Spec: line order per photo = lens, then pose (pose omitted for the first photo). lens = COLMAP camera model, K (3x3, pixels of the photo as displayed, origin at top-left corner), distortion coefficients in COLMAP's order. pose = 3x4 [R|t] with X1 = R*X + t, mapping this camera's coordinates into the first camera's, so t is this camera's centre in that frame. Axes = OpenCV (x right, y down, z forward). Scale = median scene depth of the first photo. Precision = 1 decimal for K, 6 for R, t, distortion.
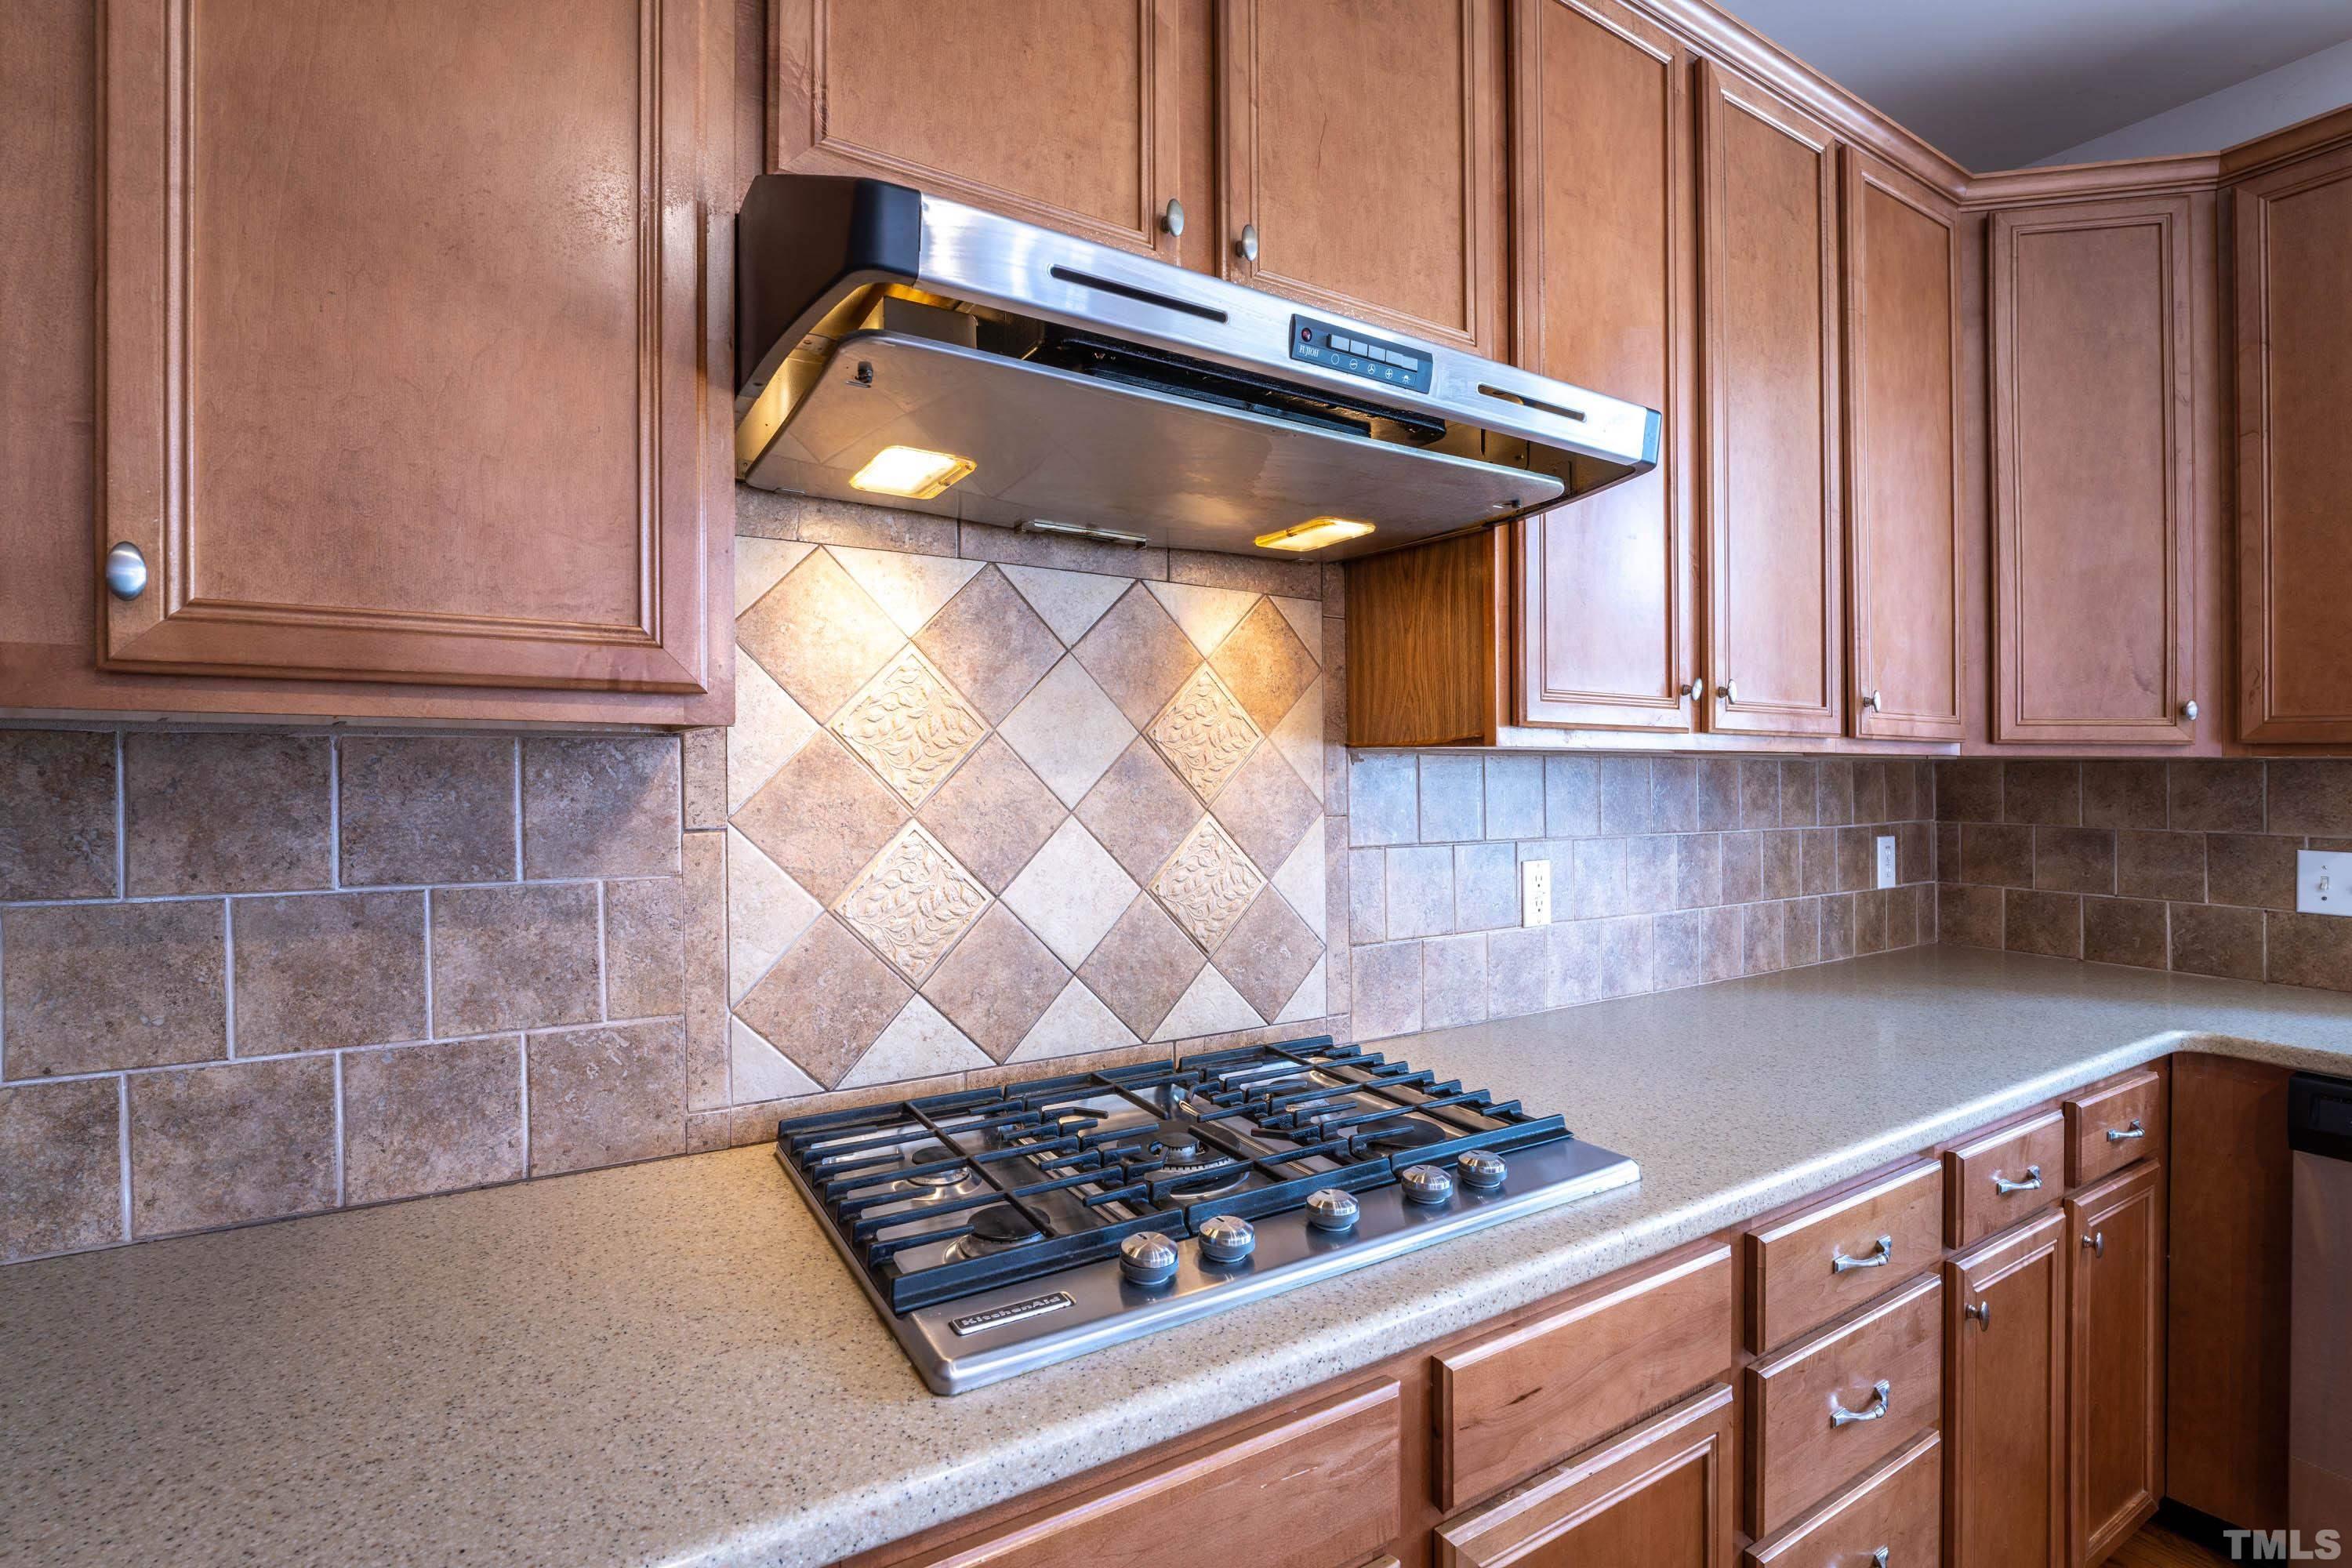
lens RADIAL K [[1065.9, 0, 1166.6], [0, 1065.9, 780.8], [0, 0, 1]] dist [-0.014996, 0.000578]
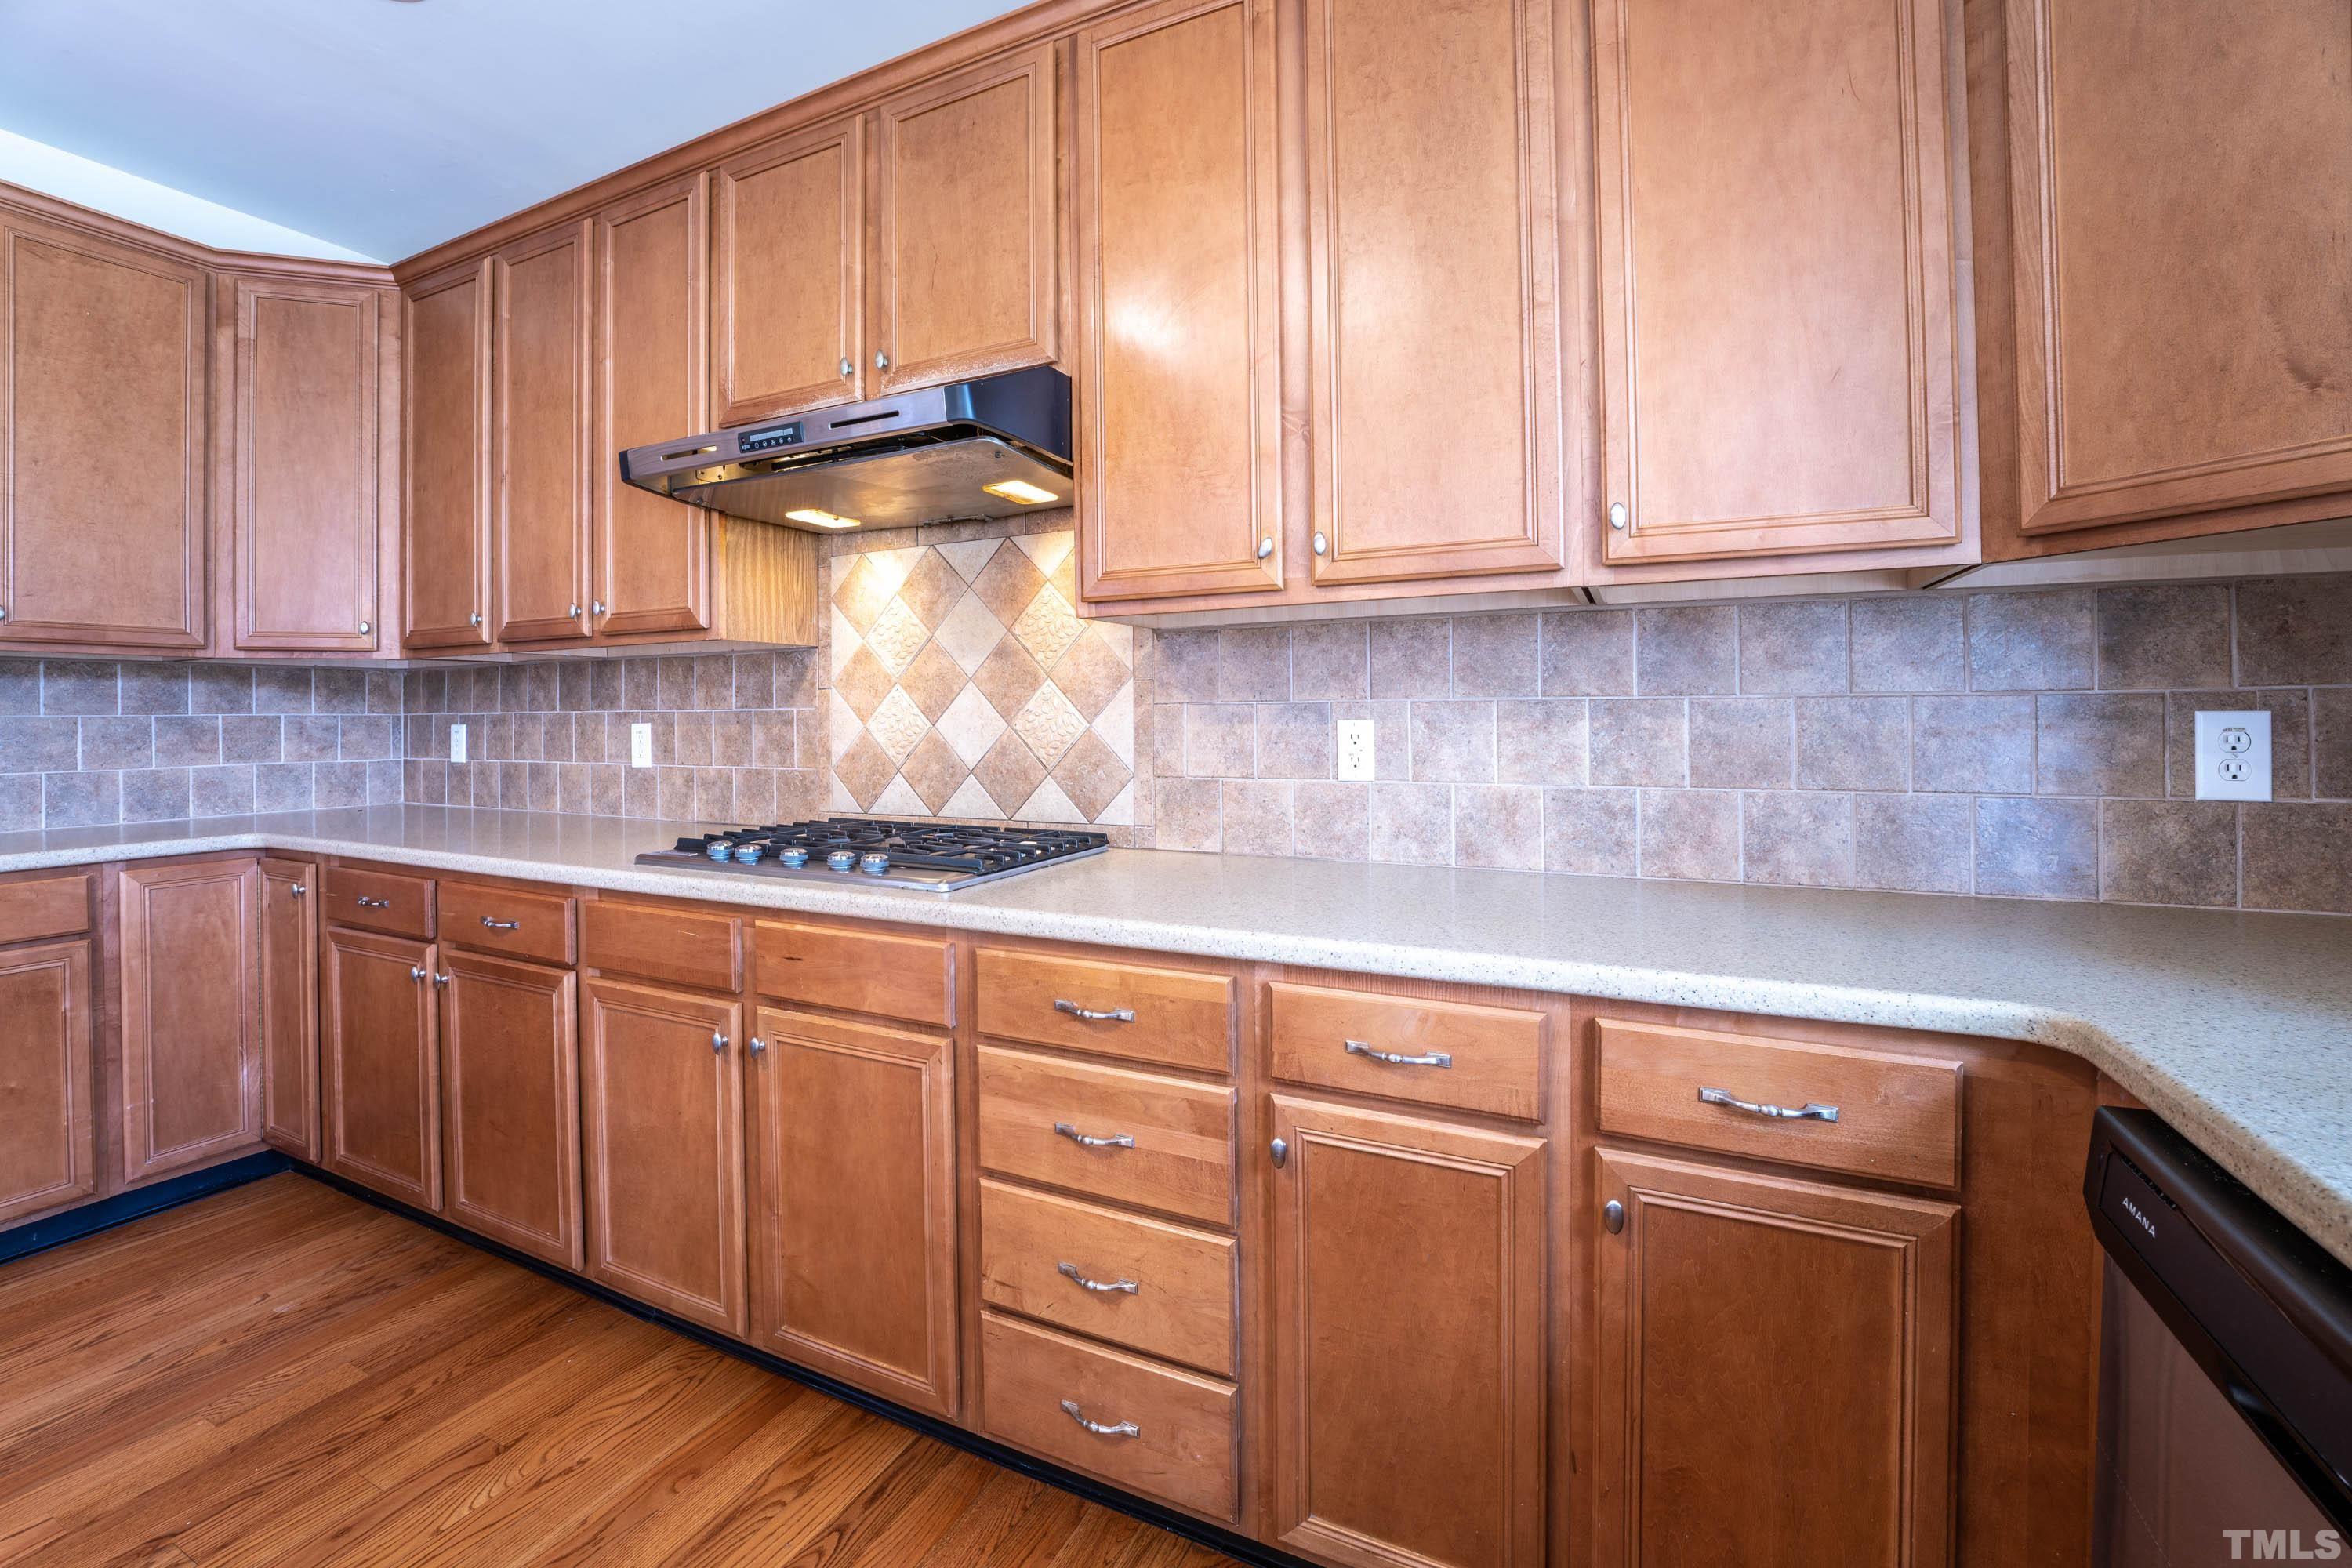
lens RADIAL K [[967.2, 0, 1170.4], [0, 967.2, 729.6], [0, 0, 1]] dist [-0.027765, 0.003530]
pose [[0.544033, 0.001483, -0.839063, 1.153130], [0.001931, 0.999994, 0.003019, 0.088006], [0.839062, -0.003263, 0.544026, 0.338347]]
